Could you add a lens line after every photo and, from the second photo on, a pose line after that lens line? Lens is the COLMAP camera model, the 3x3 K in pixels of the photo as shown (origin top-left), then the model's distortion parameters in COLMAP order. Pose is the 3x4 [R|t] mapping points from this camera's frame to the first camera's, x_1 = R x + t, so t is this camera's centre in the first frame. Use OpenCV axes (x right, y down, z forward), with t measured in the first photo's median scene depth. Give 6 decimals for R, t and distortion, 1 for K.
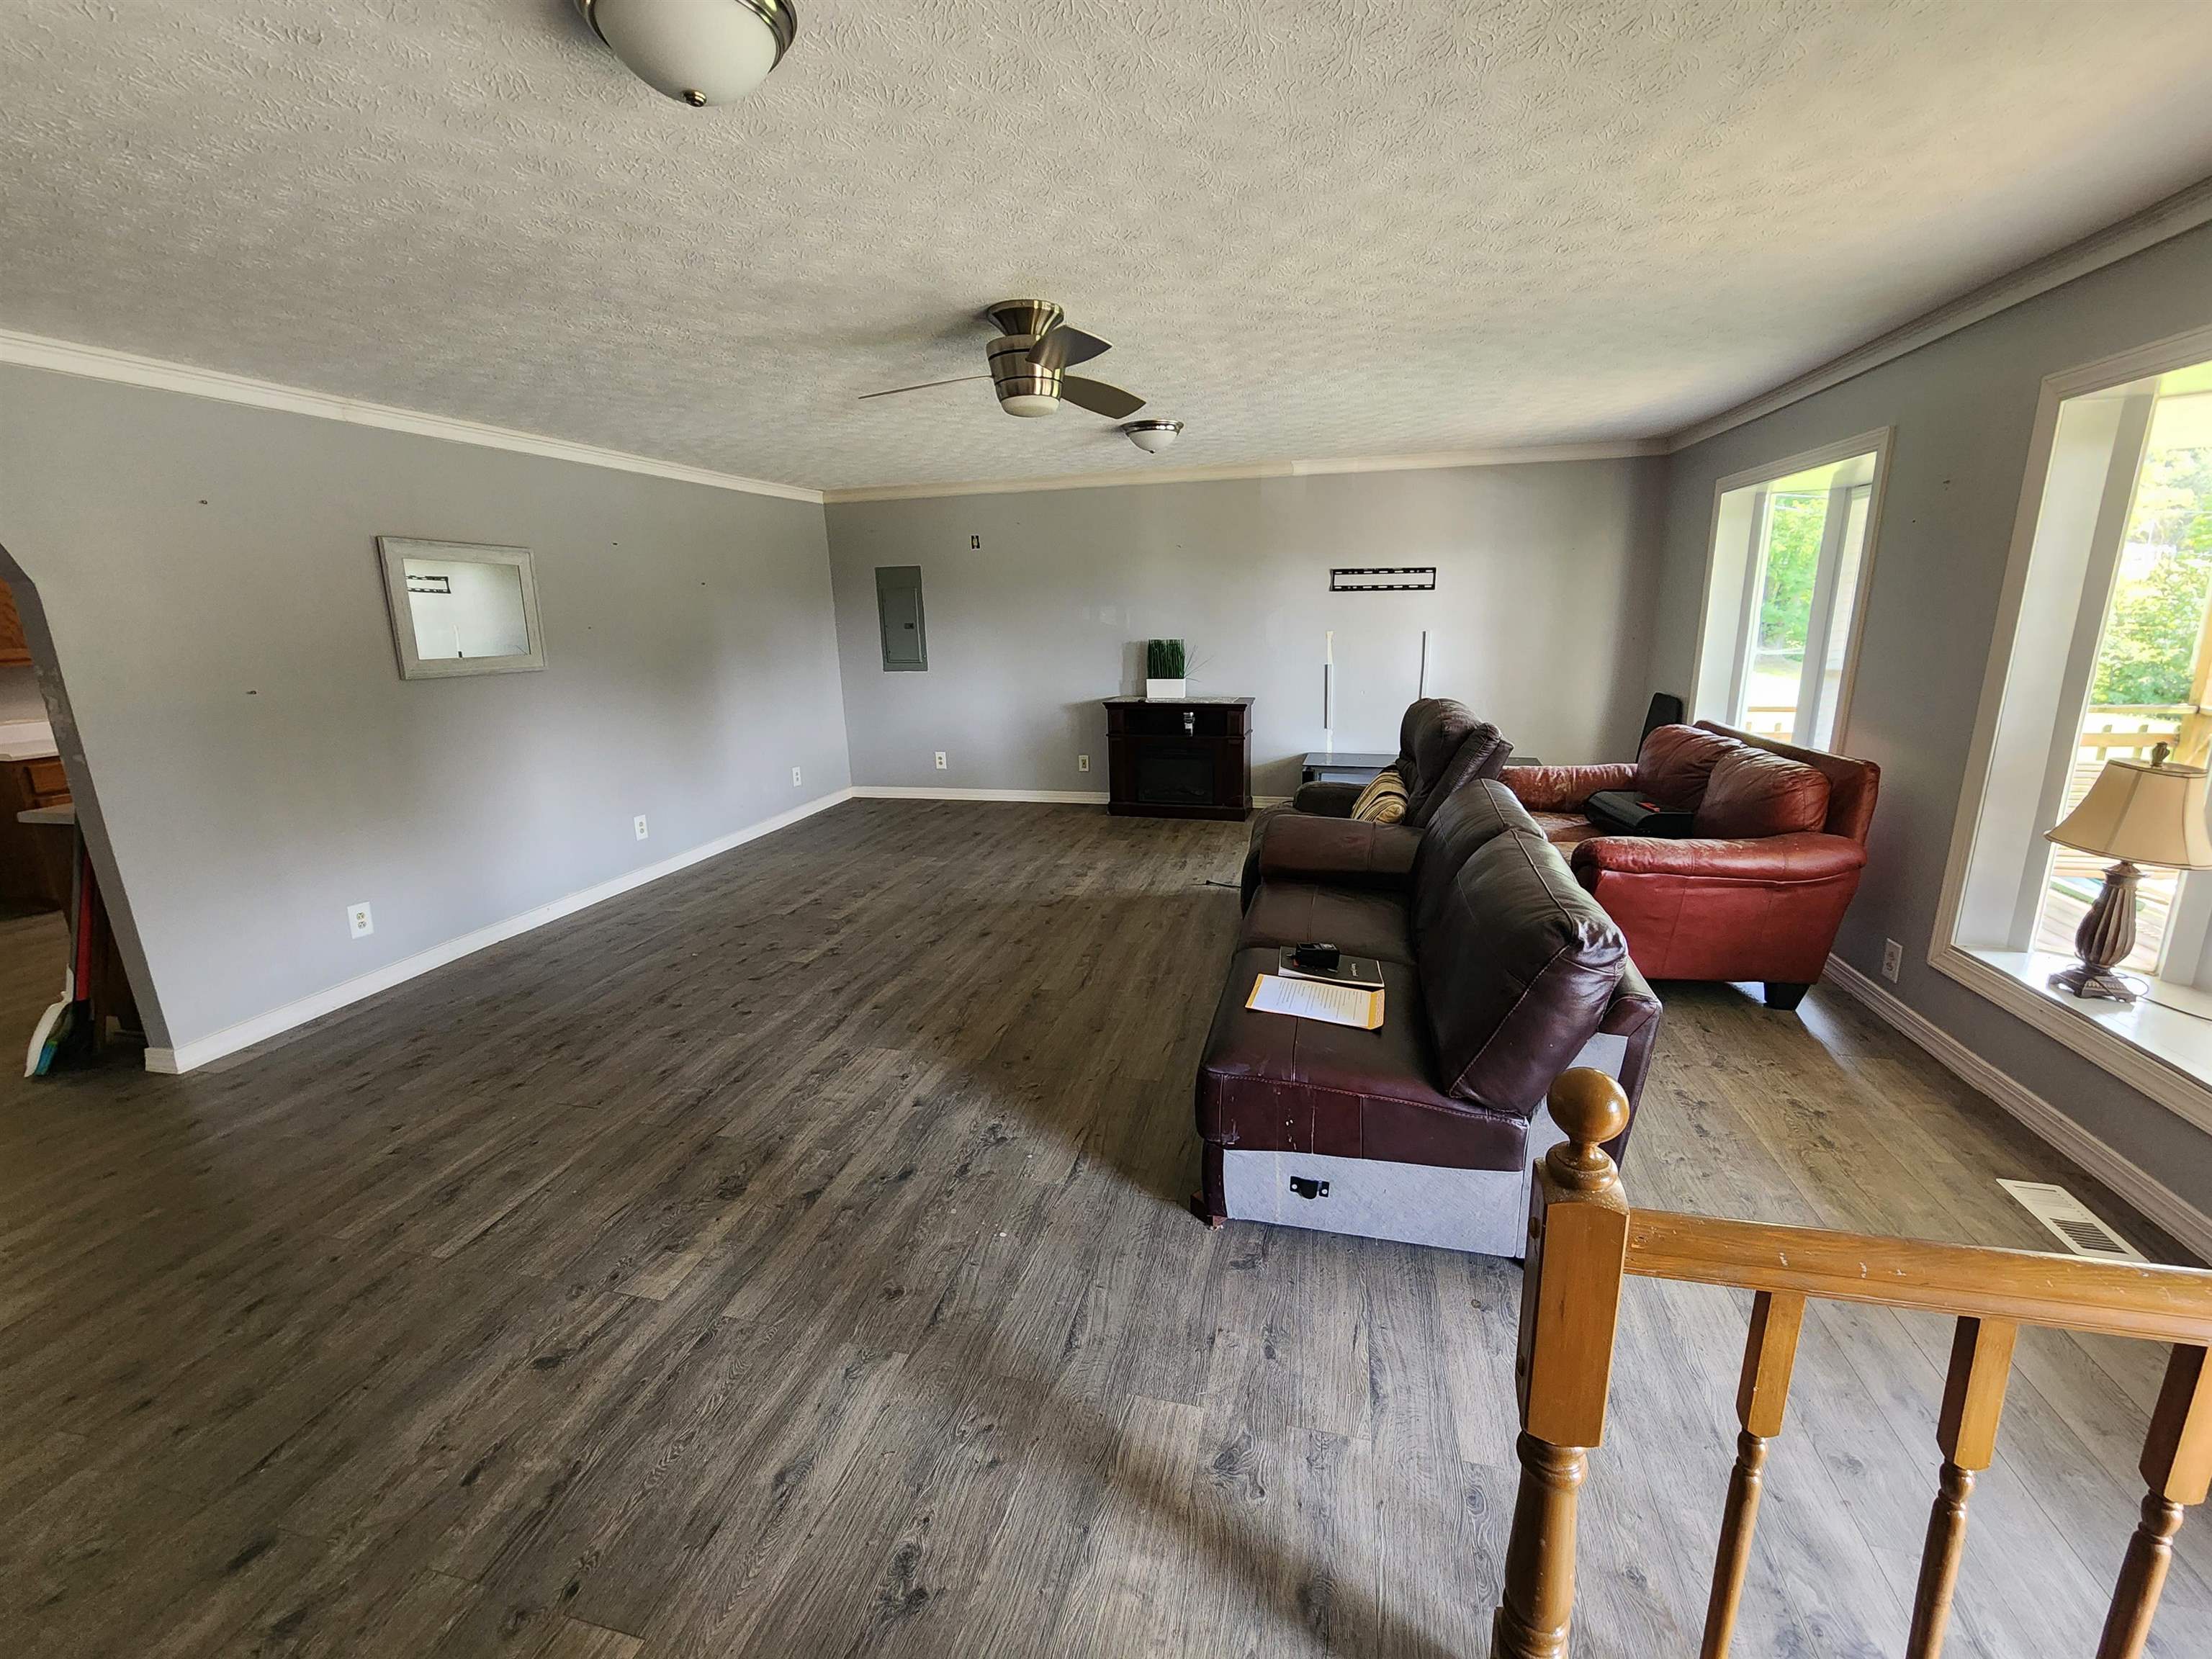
lens RADIAL K [[910.2, 0, 1108.0], [0, 910.2, 823.0], [0, 0, 1]] dist [0.003466, -0.000559]
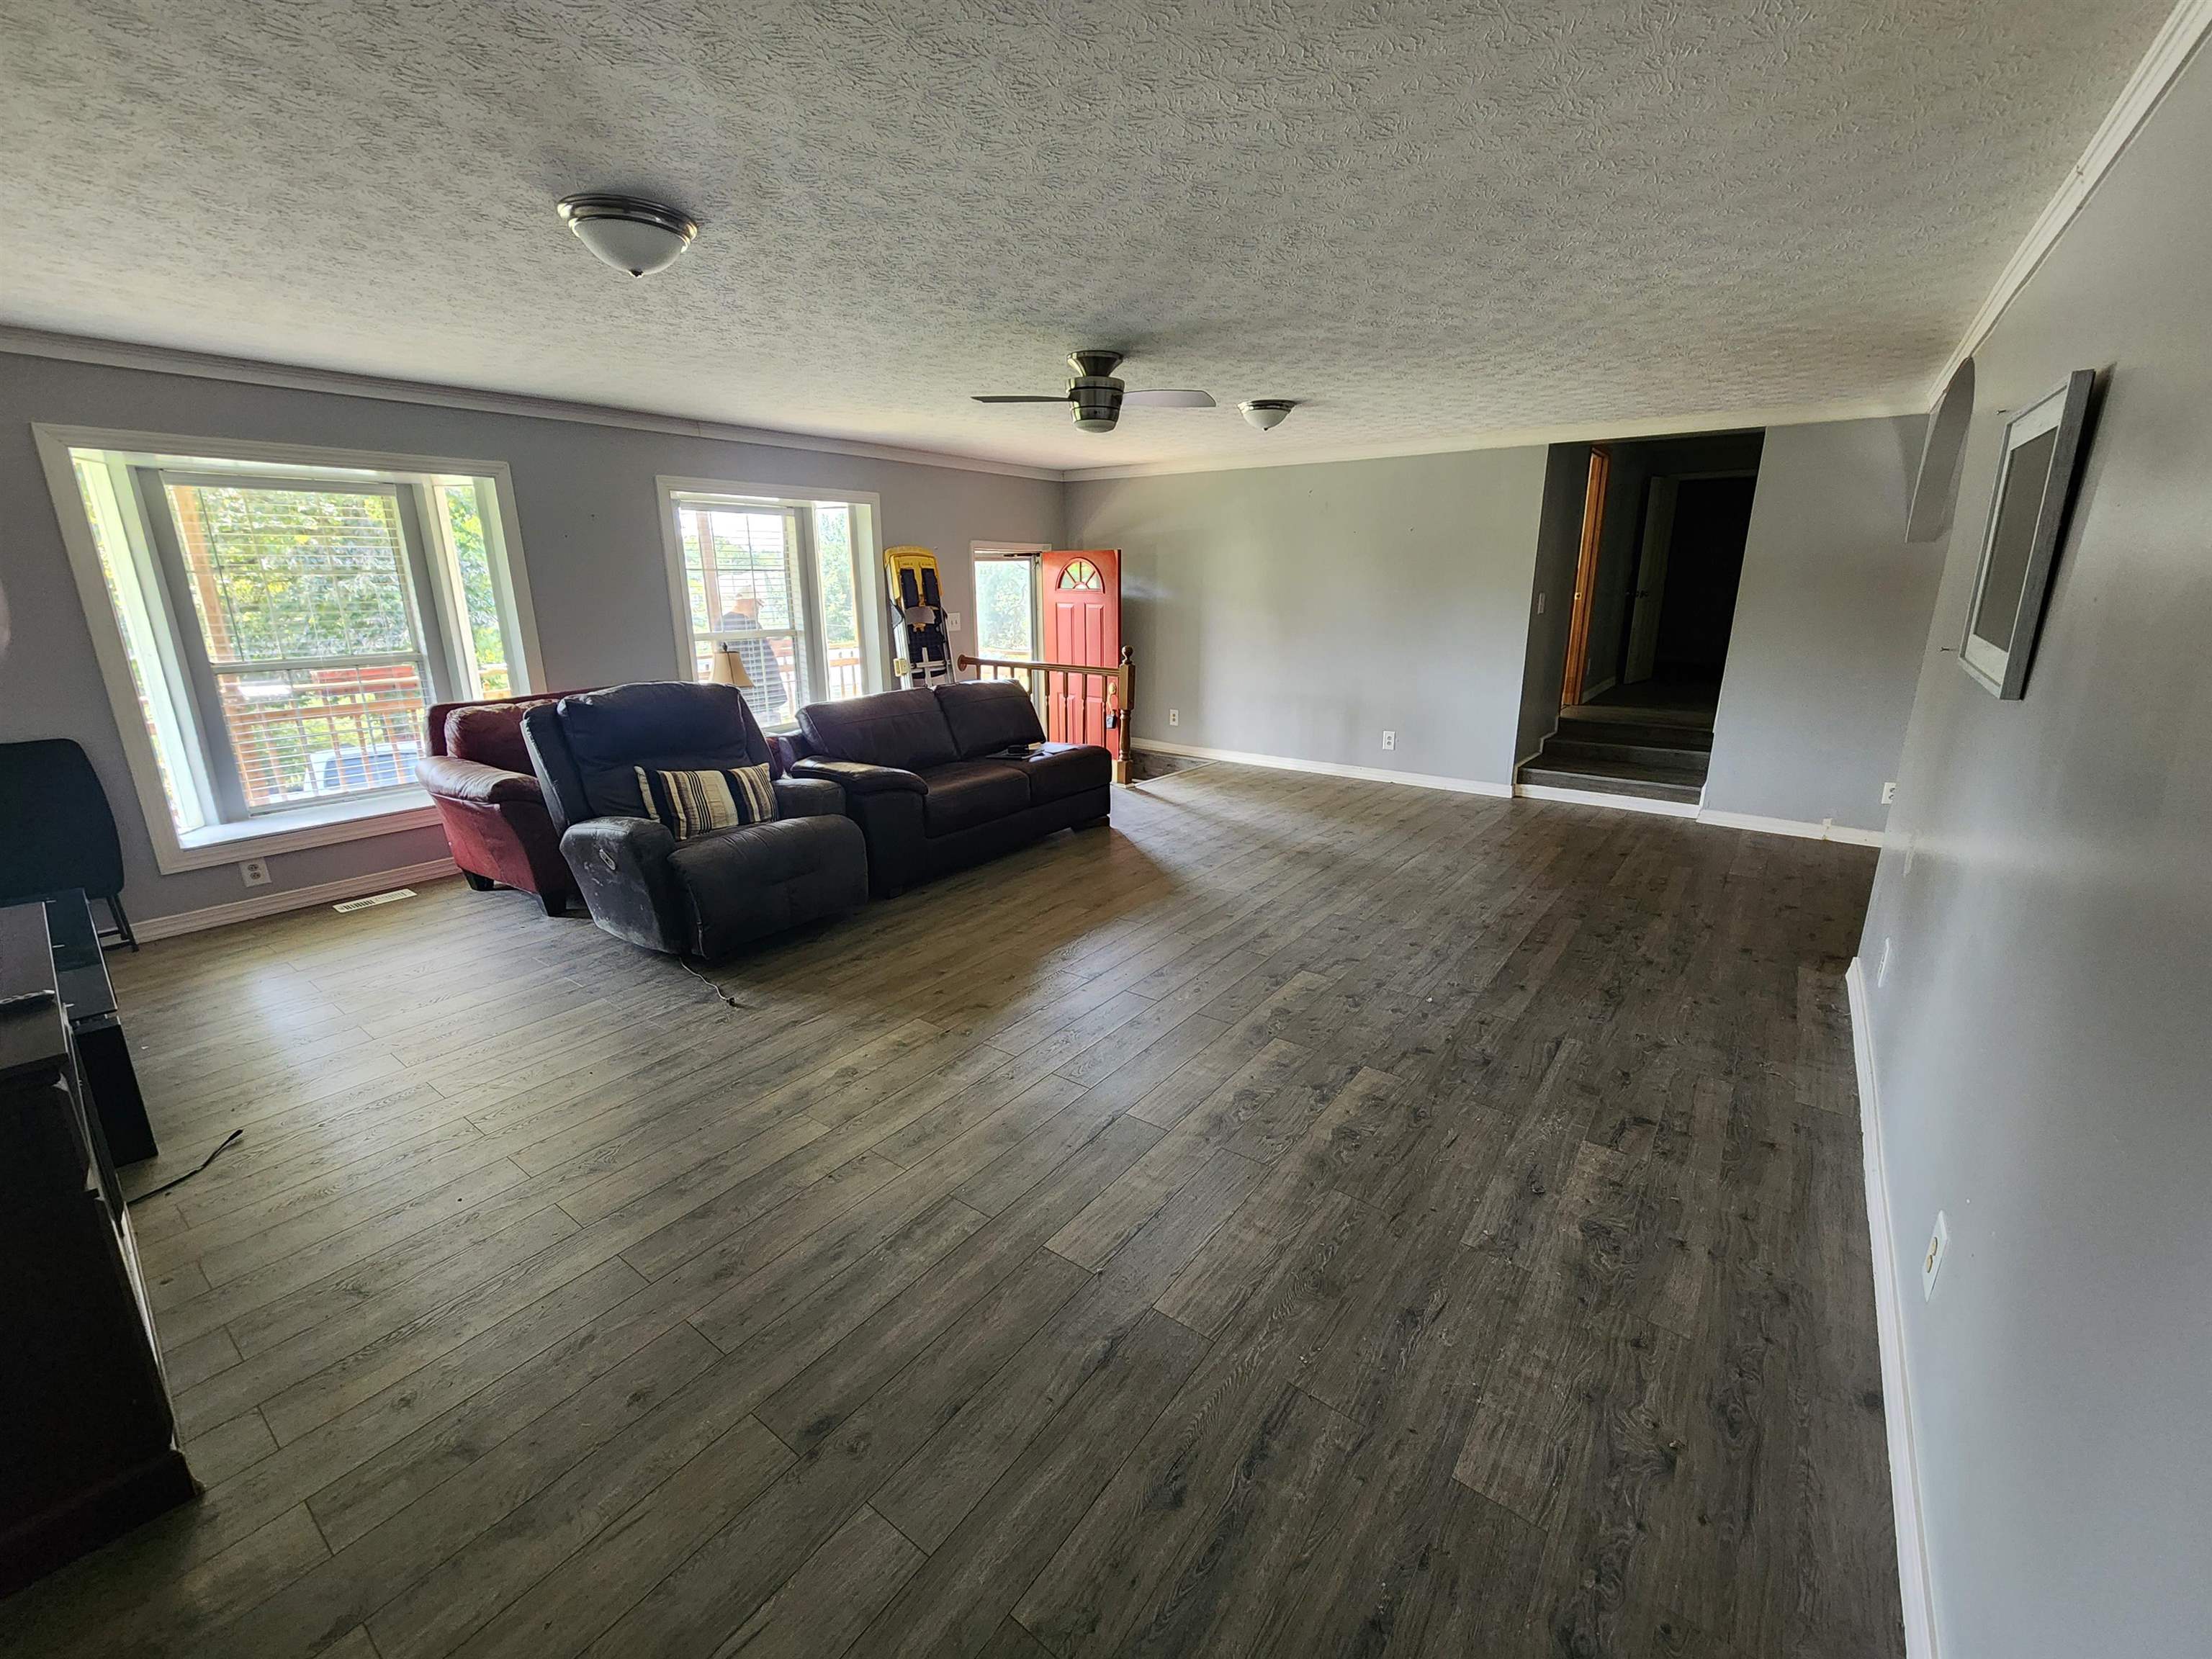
lens RADIAL K [[910.2, 0, 1113.2], [0, 910.2, 819.3], [0, 0, 1]] dist [0.003466, -0.000559]
pose [[-0.923004, -0.069018, 0.378550, -0.533960], [0.117873, 0.885774, 0.448899, -0.434758], [-0.366292, 0.458956, -0.809438, 1.887609]]
